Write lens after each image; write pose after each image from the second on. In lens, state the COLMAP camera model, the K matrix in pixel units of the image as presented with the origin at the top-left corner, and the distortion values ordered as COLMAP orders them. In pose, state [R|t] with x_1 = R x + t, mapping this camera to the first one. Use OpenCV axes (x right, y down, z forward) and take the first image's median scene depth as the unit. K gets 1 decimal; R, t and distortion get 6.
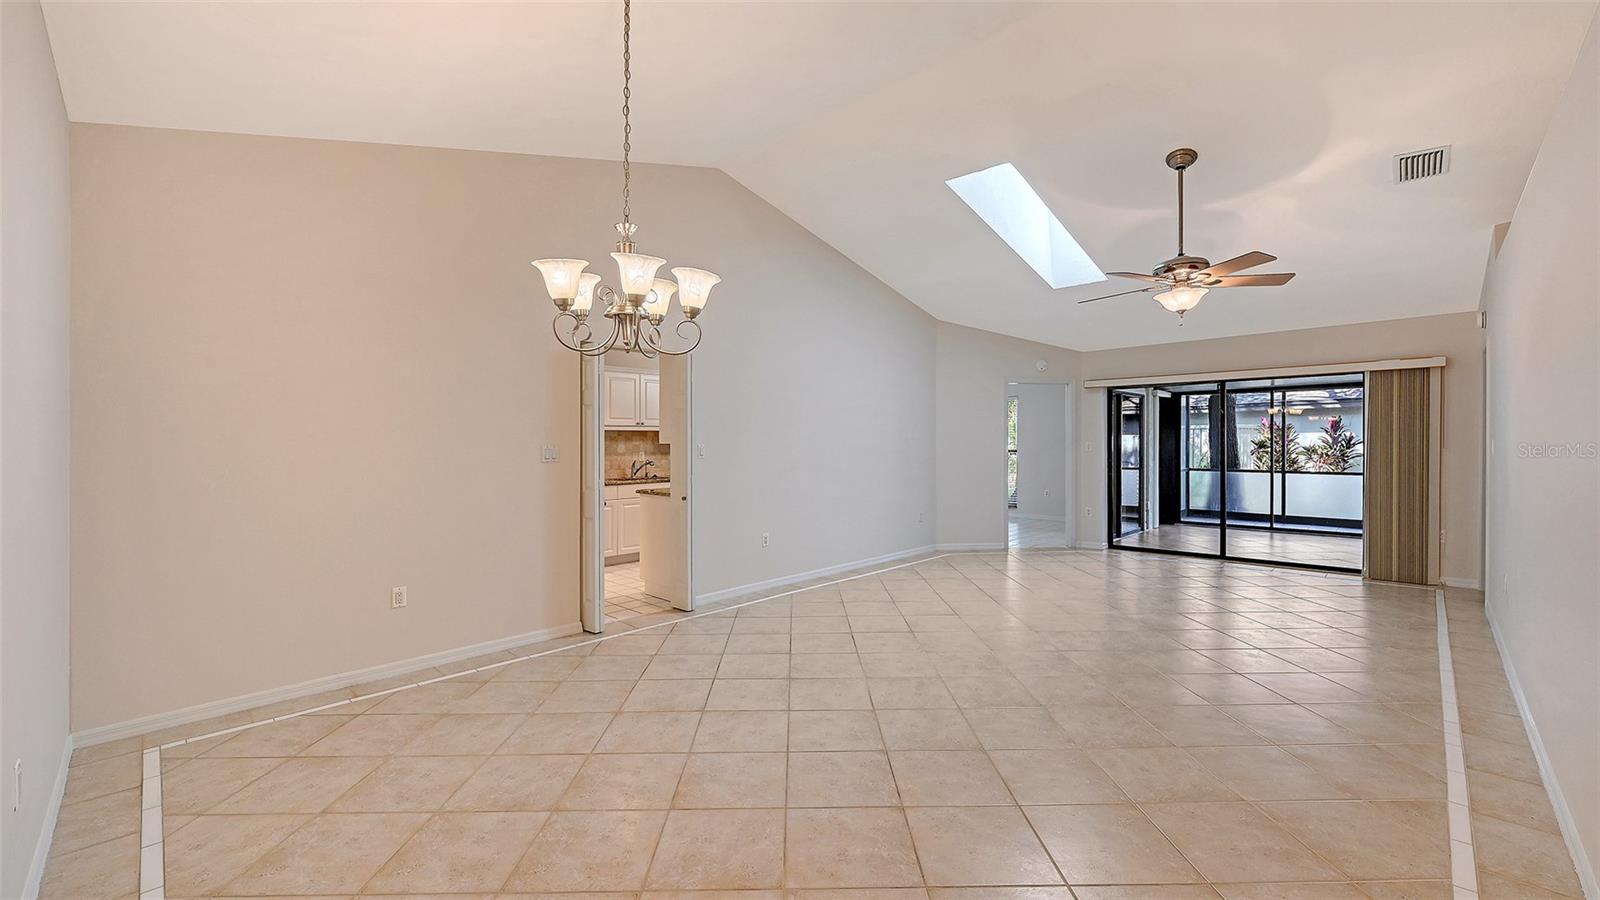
lens RADIAL K [[636.0, 0, 802.7], [0, 636.0, 445.2], [0, 0, 1]] dist [0.002669, 0.000094]
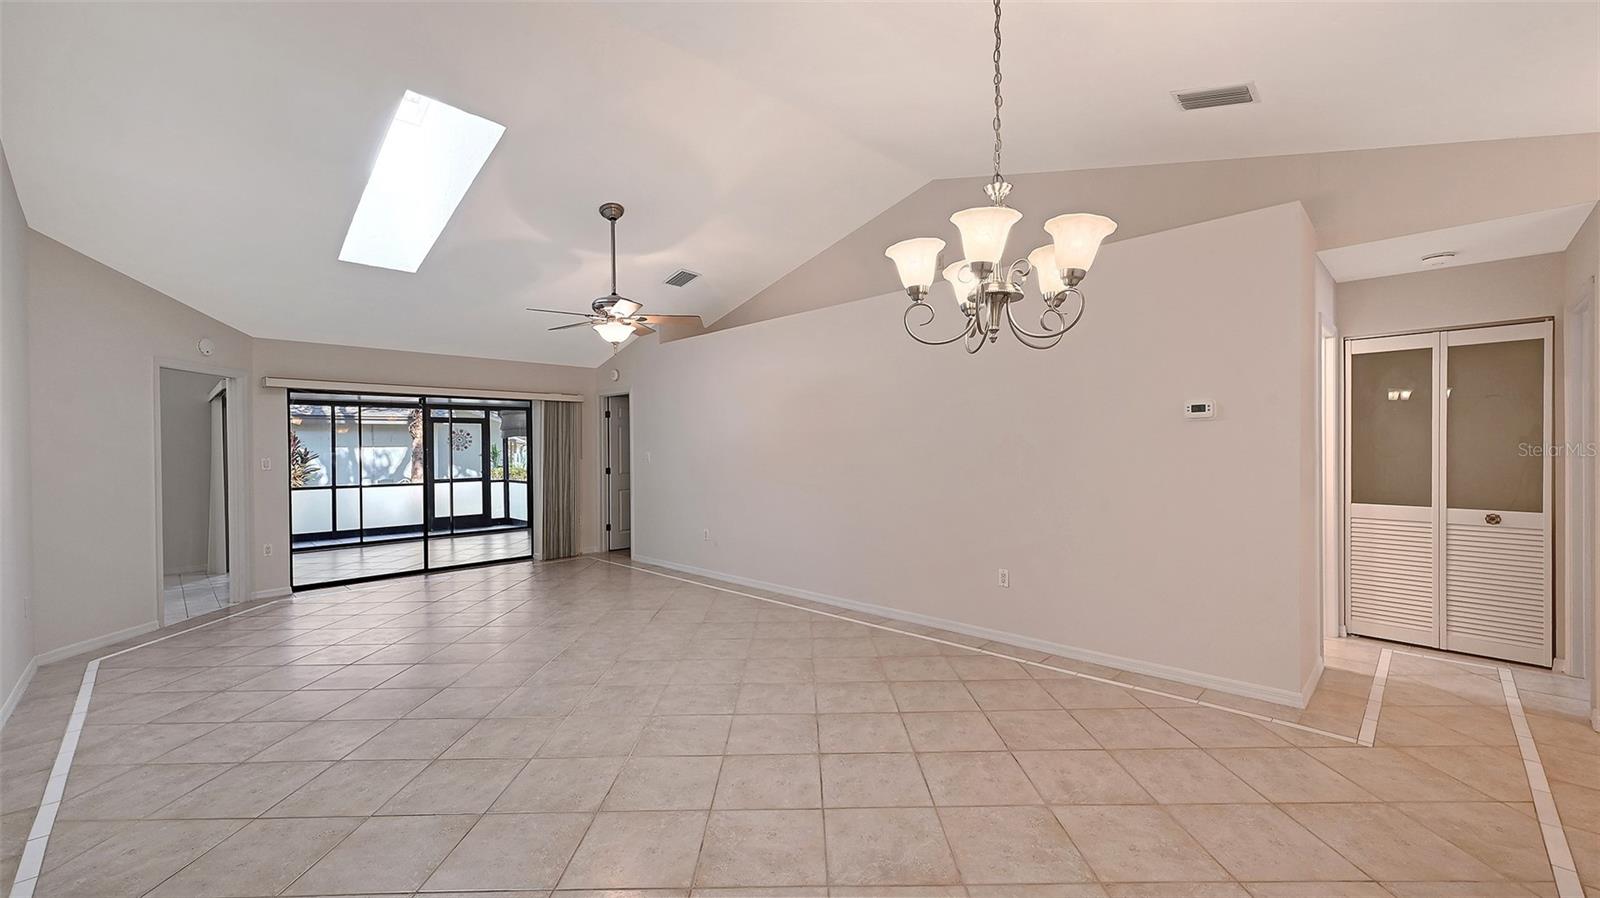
lens RADIAL K [[642.8, 0, 800.0], [0, 642.8, 449.0], [0, 0, 1]] dist [-0.000426, -0.000039]
pose [[-0.006946, 0.007728, 0.999946, -0.392278], [0.013261, 0.999883, -0.007636, -0.000340], [-0.999888, 0.013207, -0.007048, 0.448783]]
